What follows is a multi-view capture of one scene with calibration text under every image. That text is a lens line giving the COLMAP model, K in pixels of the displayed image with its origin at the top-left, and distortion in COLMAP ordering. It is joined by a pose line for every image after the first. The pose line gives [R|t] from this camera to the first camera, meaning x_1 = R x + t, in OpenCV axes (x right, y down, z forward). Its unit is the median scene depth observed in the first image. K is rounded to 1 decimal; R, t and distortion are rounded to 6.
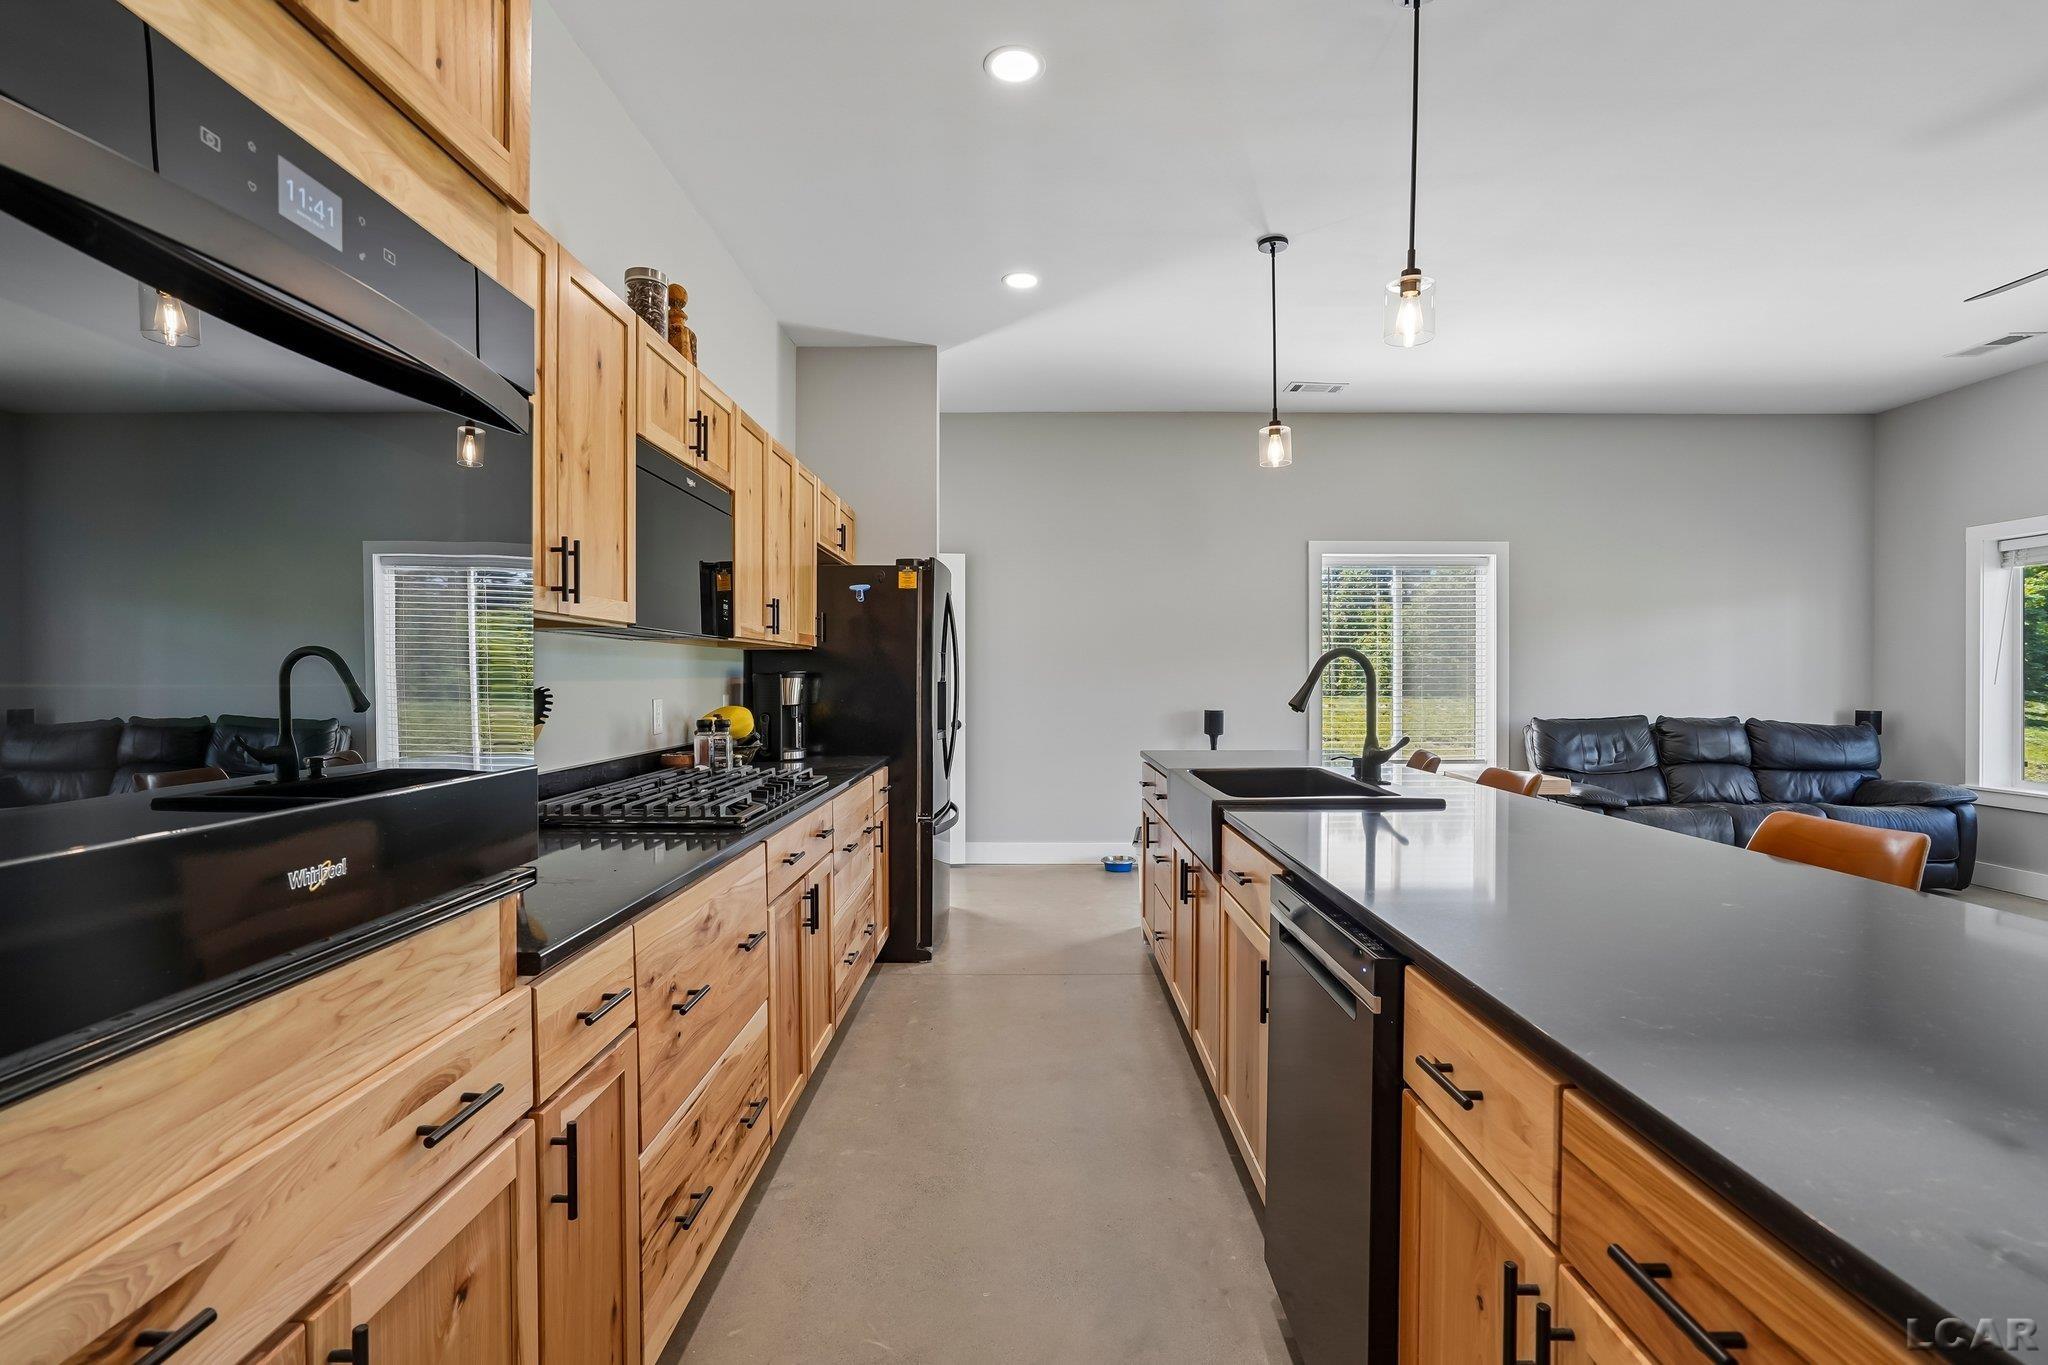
lens RADIAL K [[974.7, 0, 1016.3], [0, 974.7, 669.5], [0, 0, 1]] dist [-0.002617, -0.000065]
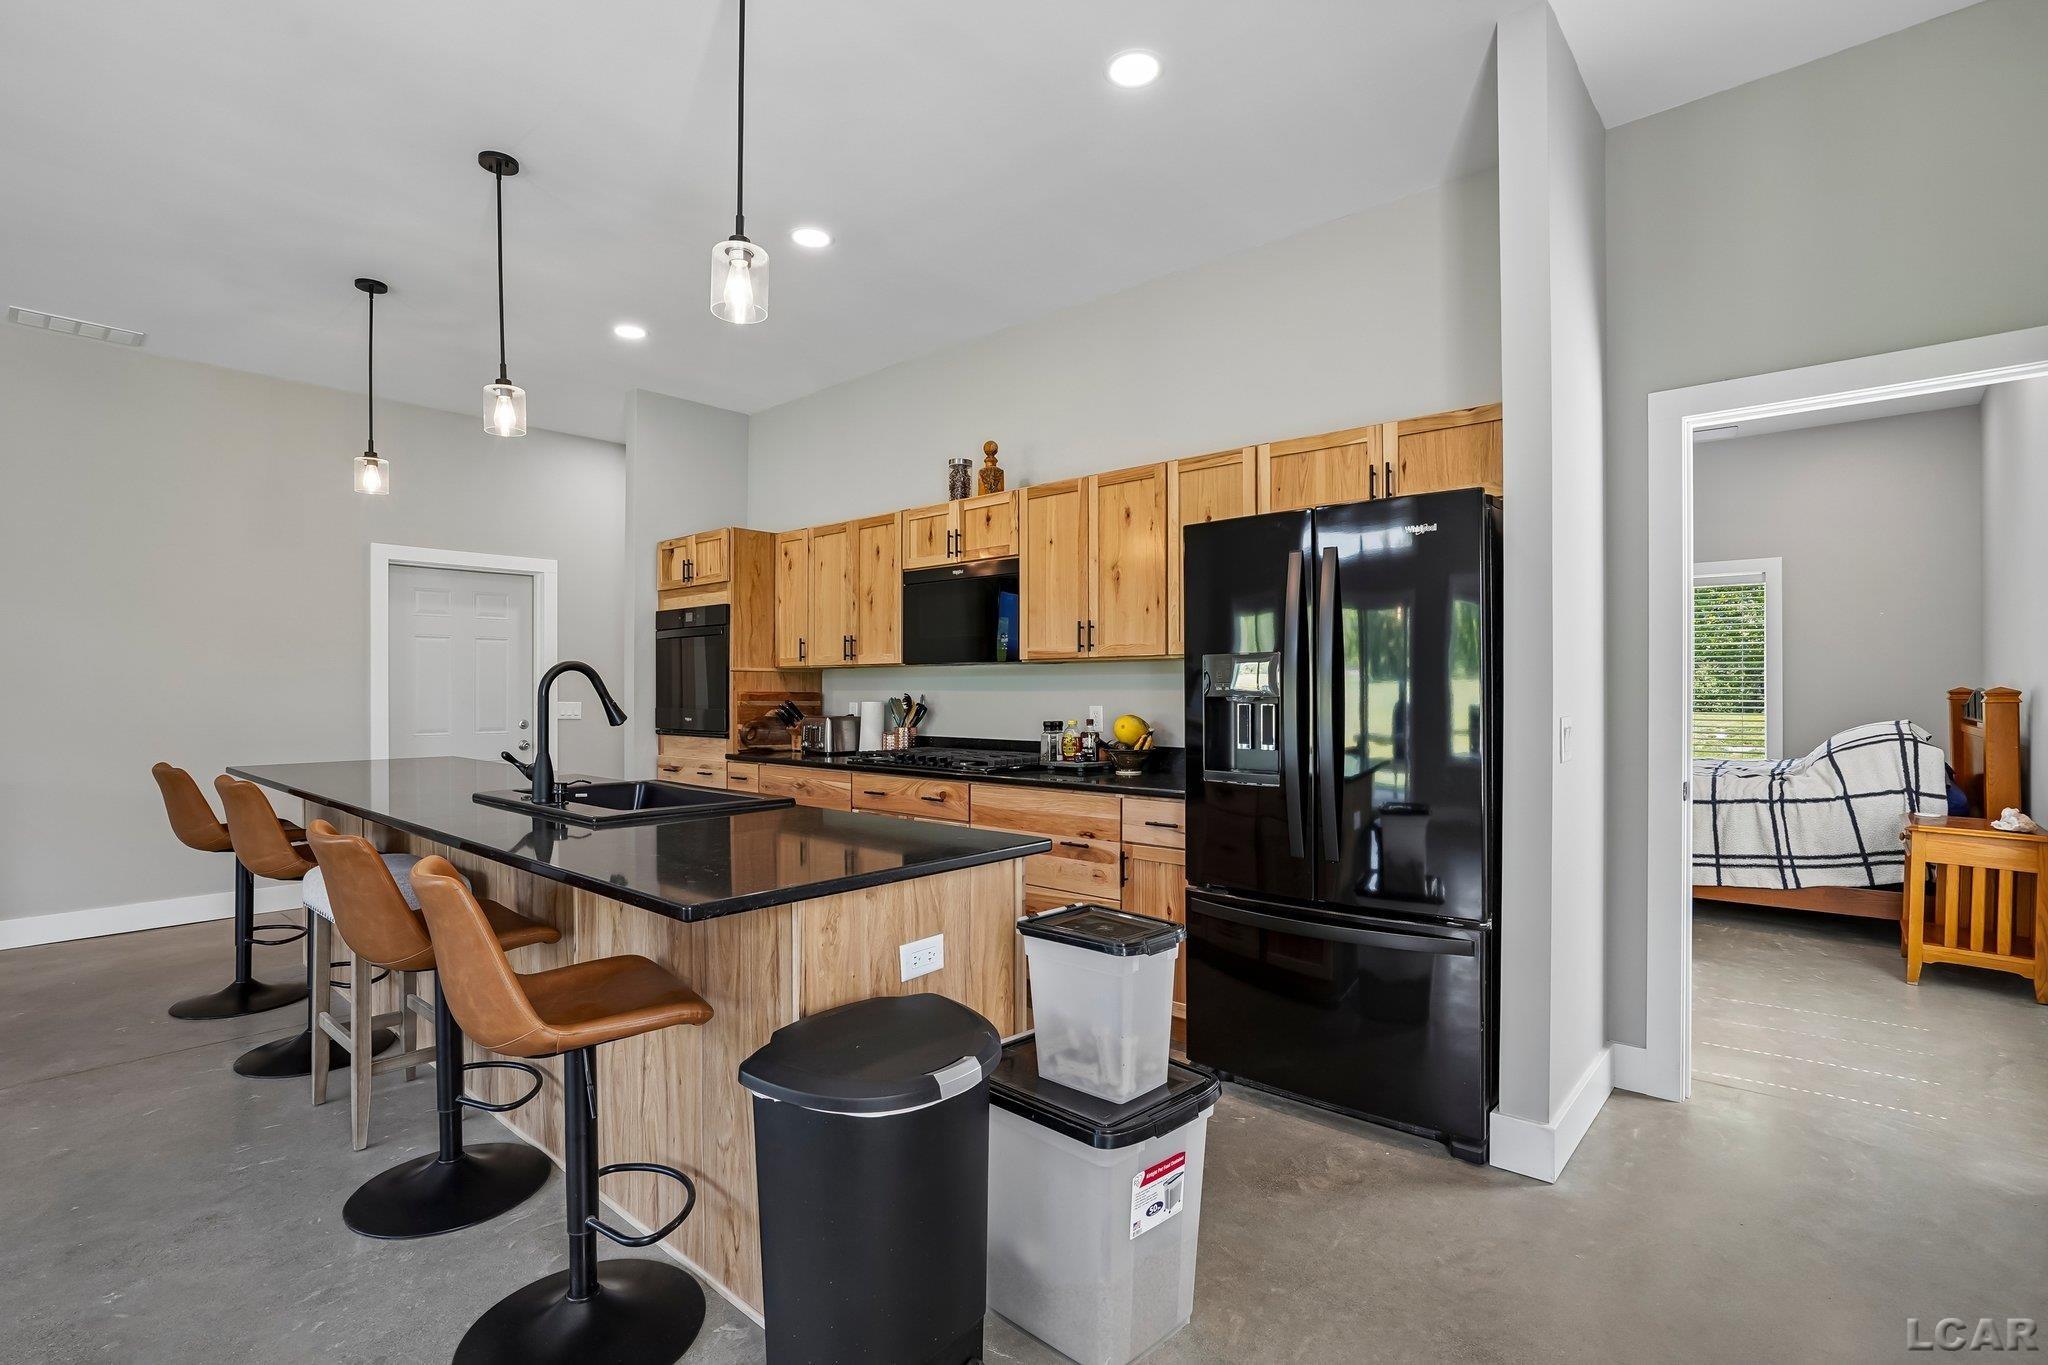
lens RADIAL K [[938.3, 0, 1023.8], [0, 938.3, 690.8], [0, 0, 1]] dist [-0.000794, -0.000024]
pose [[-0.643757, 0.001362, -0.765228, 0.576194], [0.004676, 0.999987, -0.002154, 0.010447], [0.765215, -0.004965, -0.643755, 1.484080]]
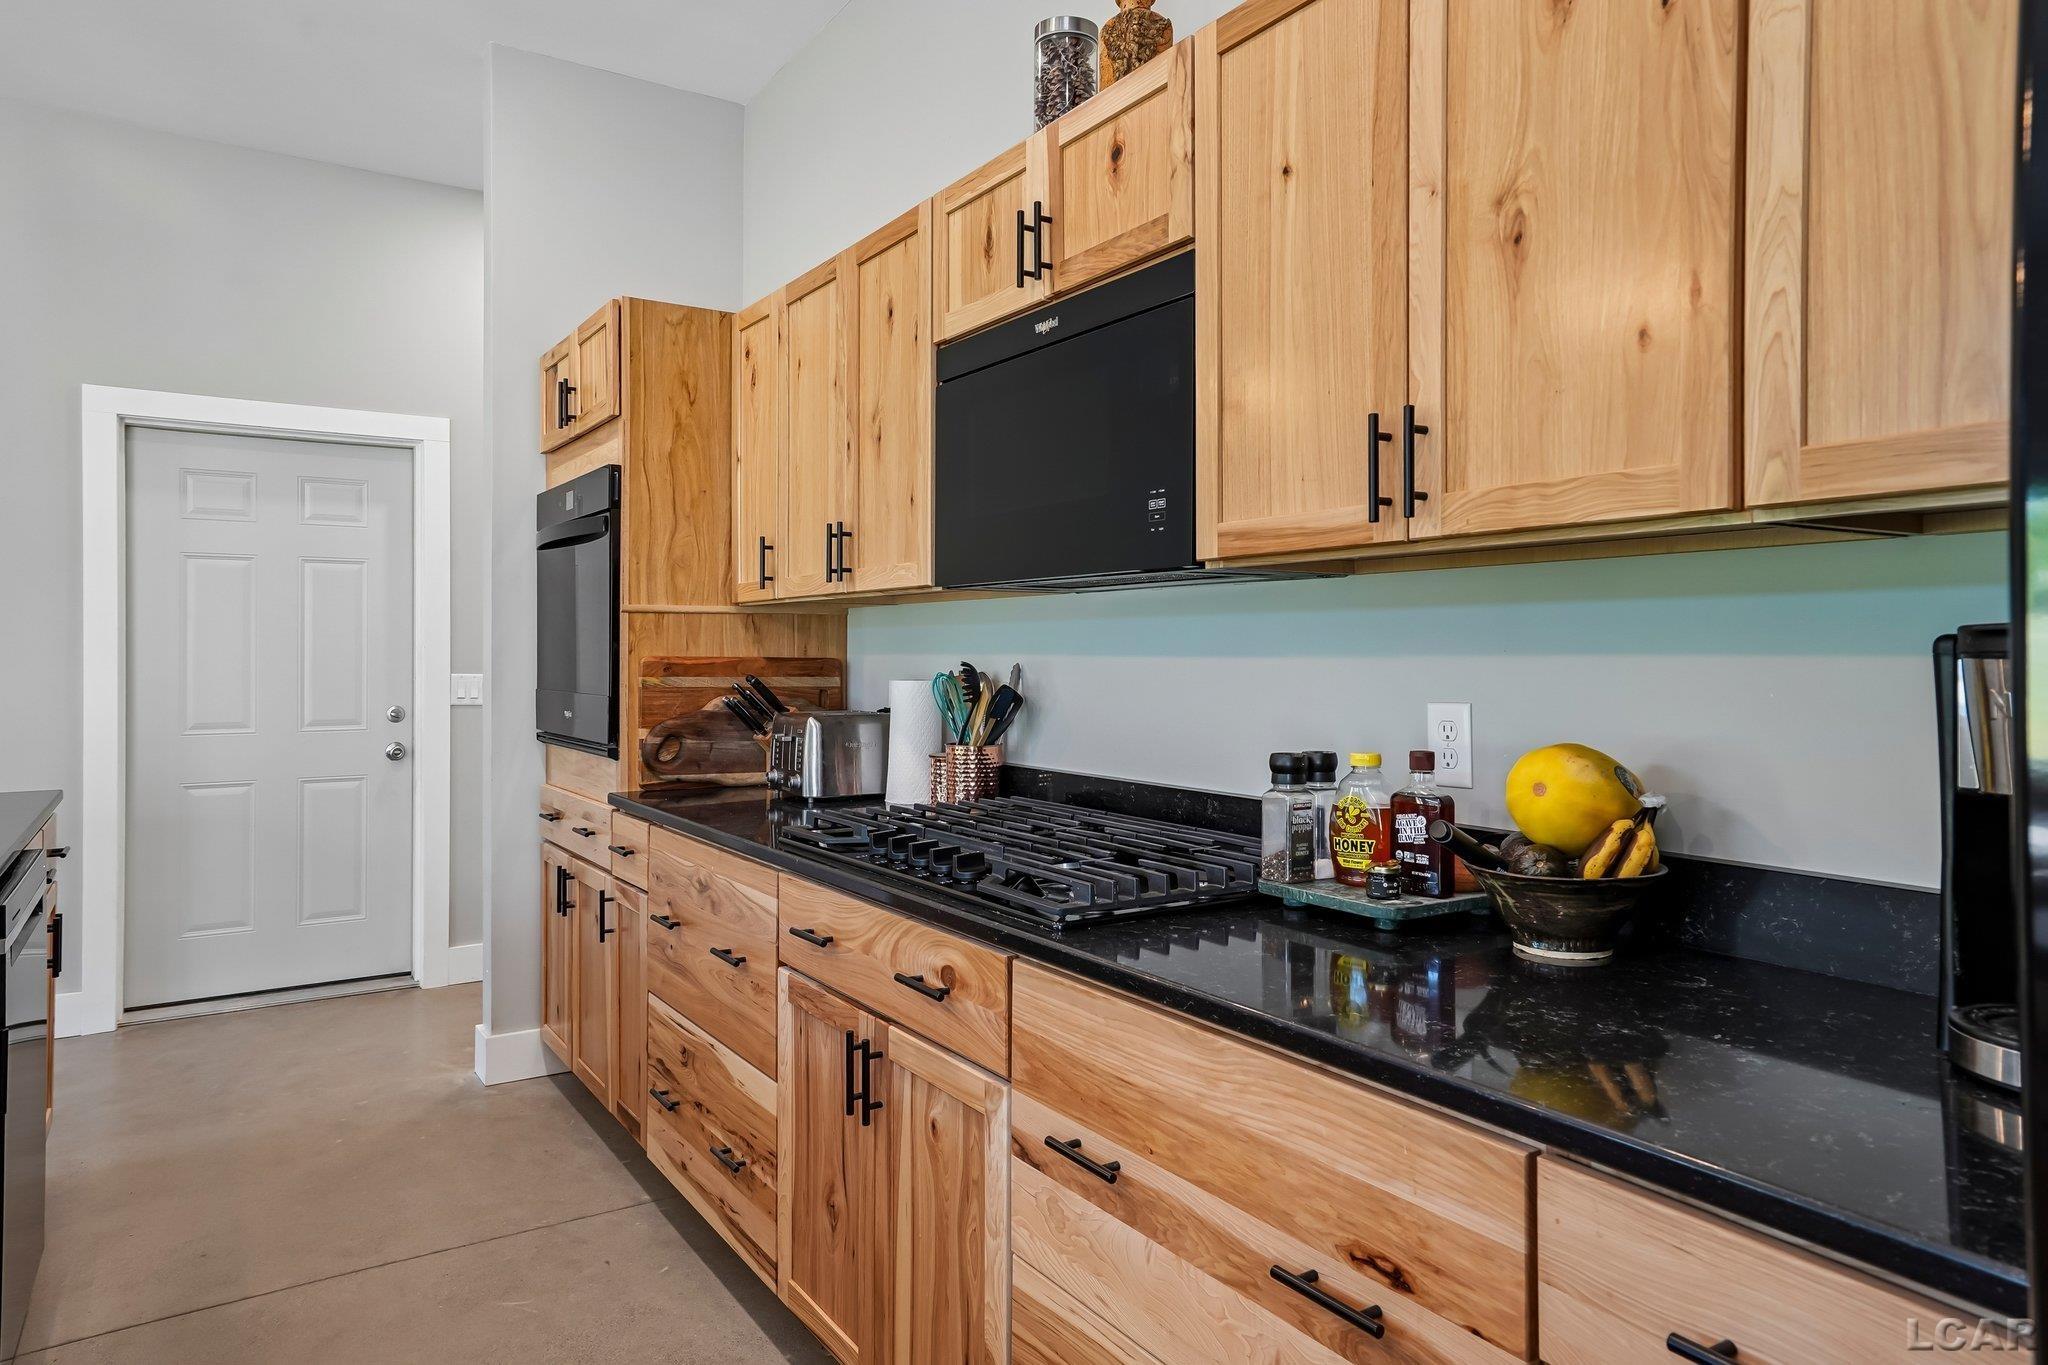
lens RADIAL K [[1289.5, 0, 1029.0], [0, 1289.5, 640.4], [0, 0, 1]] dist [0.025961, 0.000147]
pose [[-0.826437, -0.004451, -0.563012, 0.084455], [0.003350, 0.999912, -0.012821, 0.007998], [0.563019, -0.012482, -0.826349, 1.153706]]
